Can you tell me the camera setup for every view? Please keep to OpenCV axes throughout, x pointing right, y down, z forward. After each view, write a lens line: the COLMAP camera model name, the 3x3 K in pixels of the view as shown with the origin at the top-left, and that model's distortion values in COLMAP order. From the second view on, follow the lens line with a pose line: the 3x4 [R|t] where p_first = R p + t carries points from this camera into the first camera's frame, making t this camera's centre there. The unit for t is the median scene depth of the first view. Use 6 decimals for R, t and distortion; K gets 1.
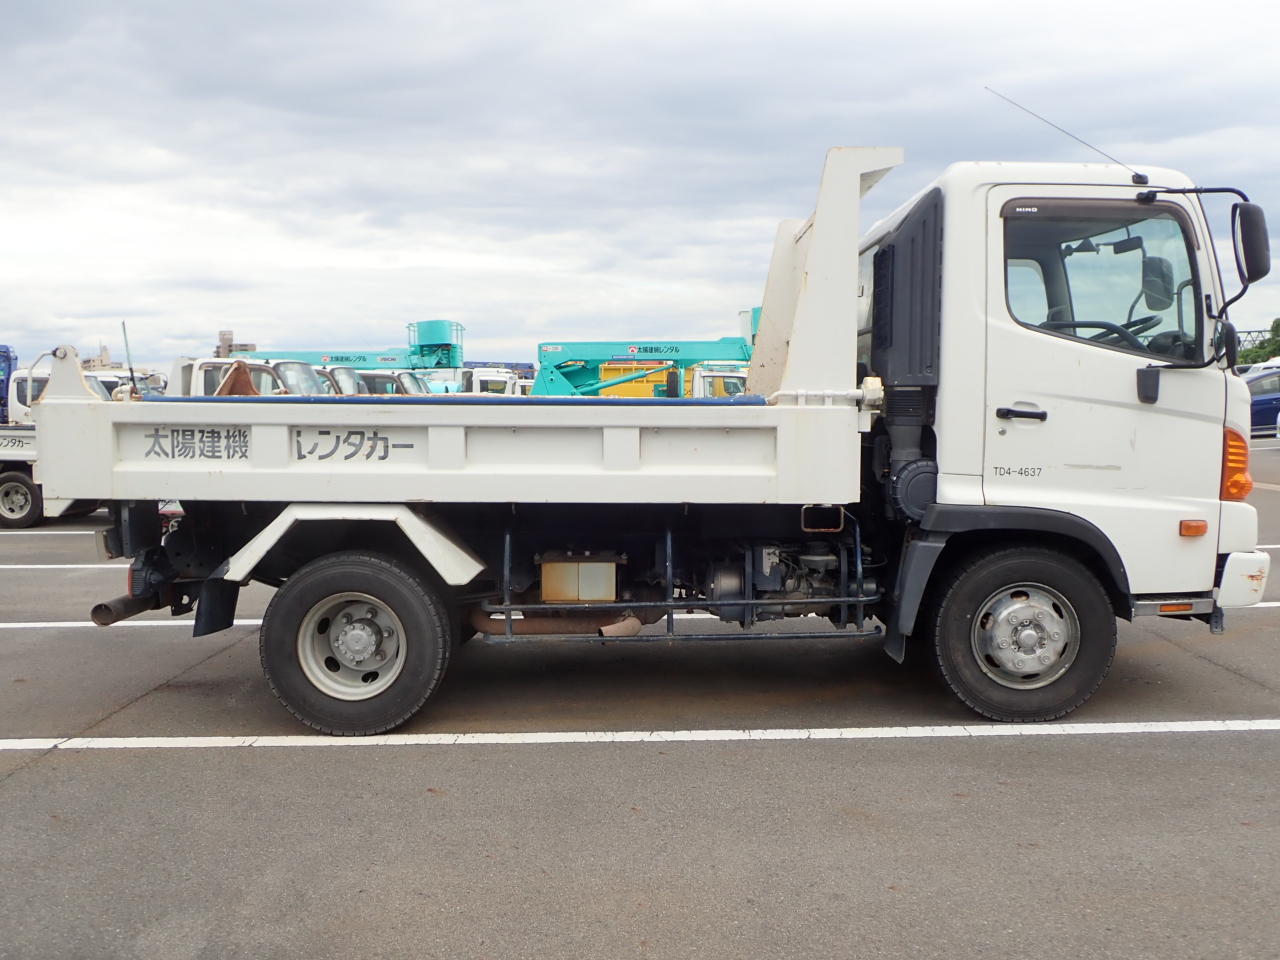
lens RADIAL K [[1206.2, 0, 640.0], [0, 1206.2, 480.0], [0, 0, 1]] dist [0.068102, -0.001056]
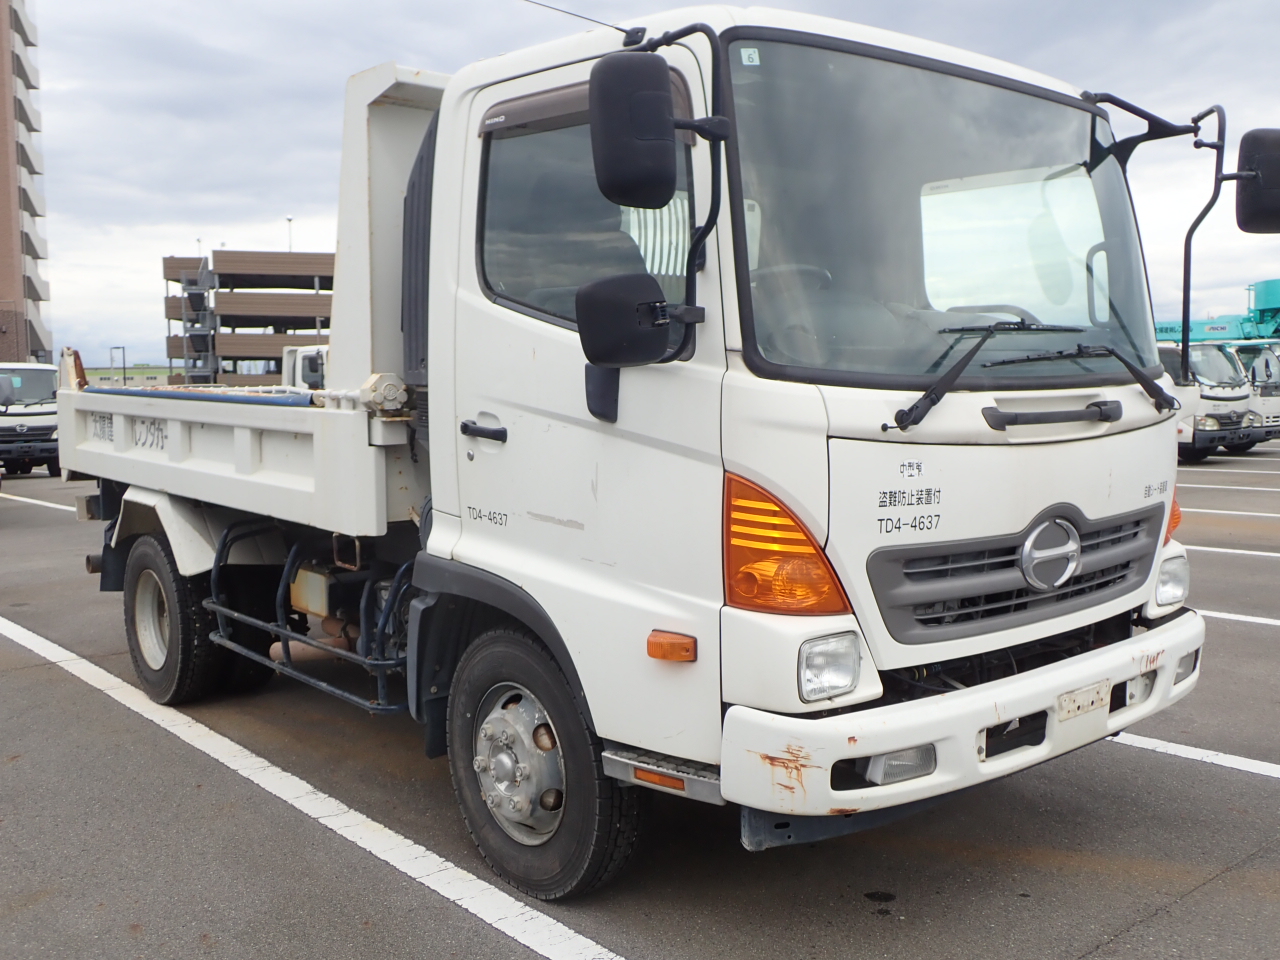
lens RADIAL K [[1204.4, 0, 640.0], [0, 1204.4, 480.0], [0, 0, 1]] dist [0.020678, 0.000106]
pose [[0.623479, 0.071621, -0.778553, 0.877098], [-0.051813, 0.997391, 0.050260, -0.064515], [0.780121, 0.009003, 0.625564, 0.648292]]
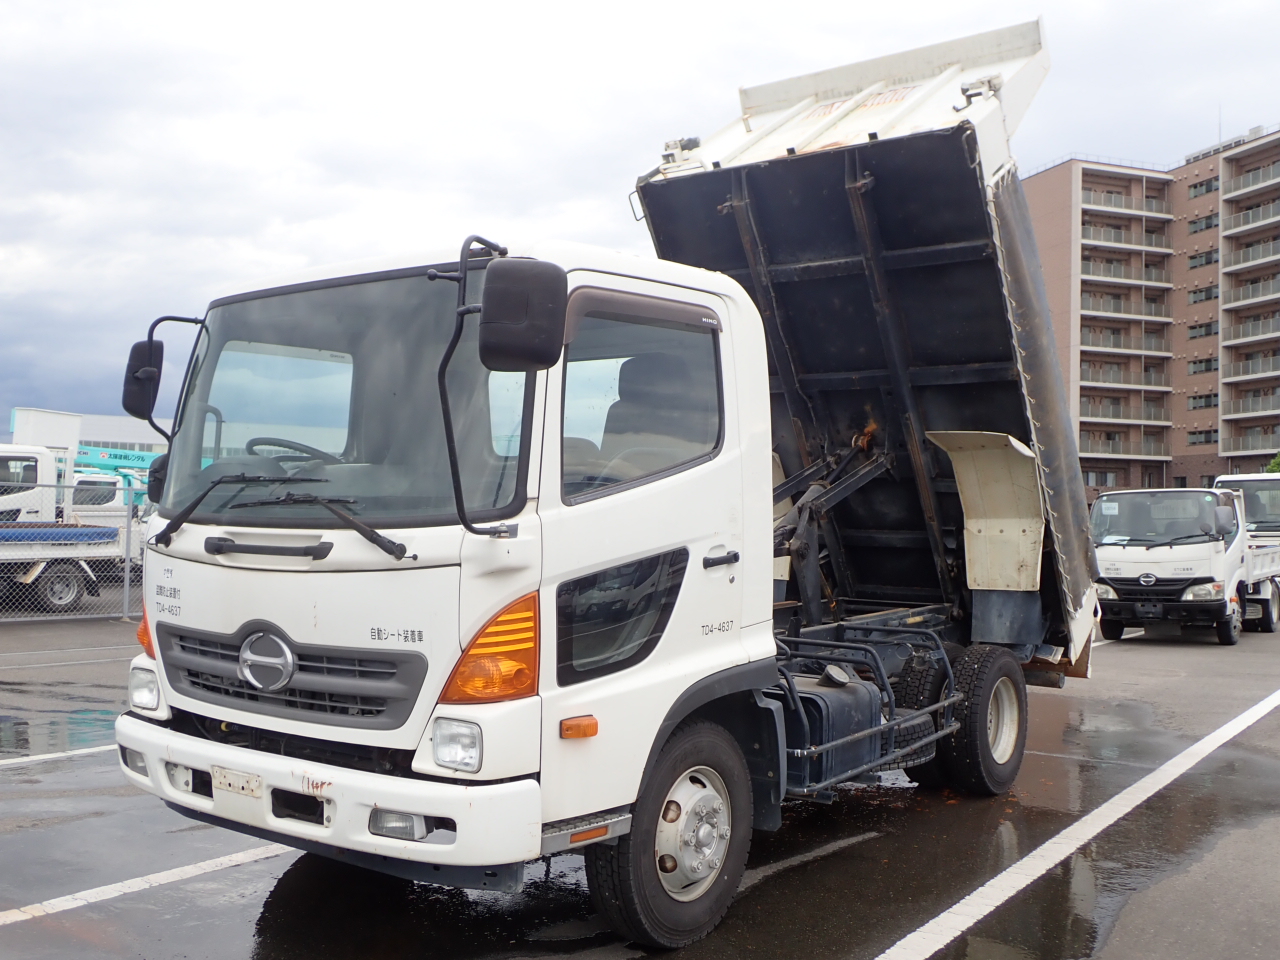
lens RADIAL K [[1204.4, 0, 640.0], [0, 1204.4, 480.0], [0, 0, 1]] dist [0.020678, 0.000106]
pose [[-0.619674, -0.010573, -0.784788, 0.984905], [-0.064928, 0.997173, 0.037833, -0.166319], [0.782169, 0.074399, -0.618608, 1.863852]]
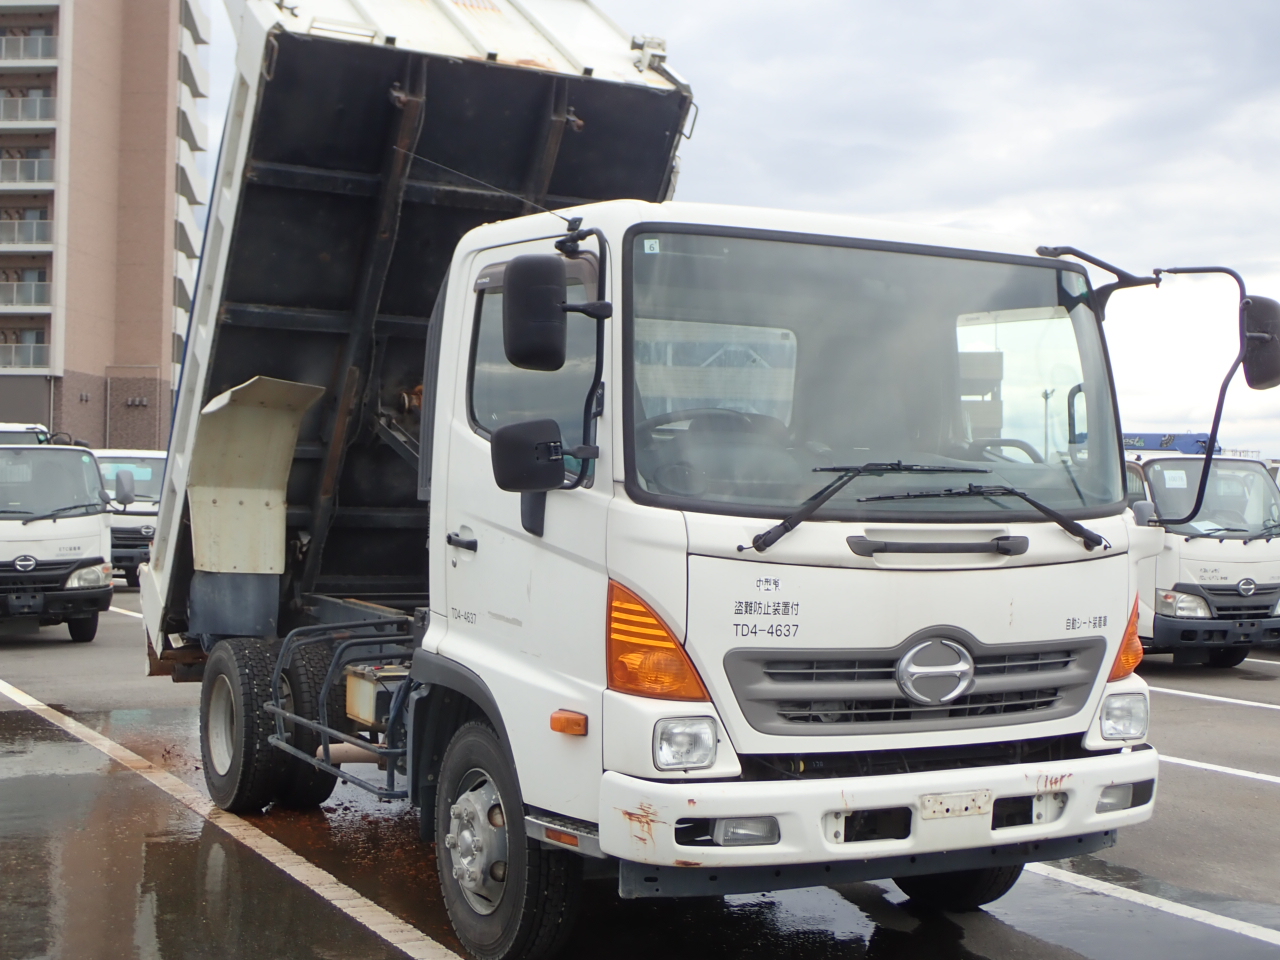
lens RADIAL K [[1757.4, 0, 640.0], [0, 1757.4, 480.0], [0, 0, 1]] dist [0.042102, 0.095439]
pose [[0.449474, 0.019226, -0.893087, 1.352759], [-0.090206, 0.995635, -0.023966, -0.075709], [0.888727, 0.091334, 0.449246, 0.588896]]
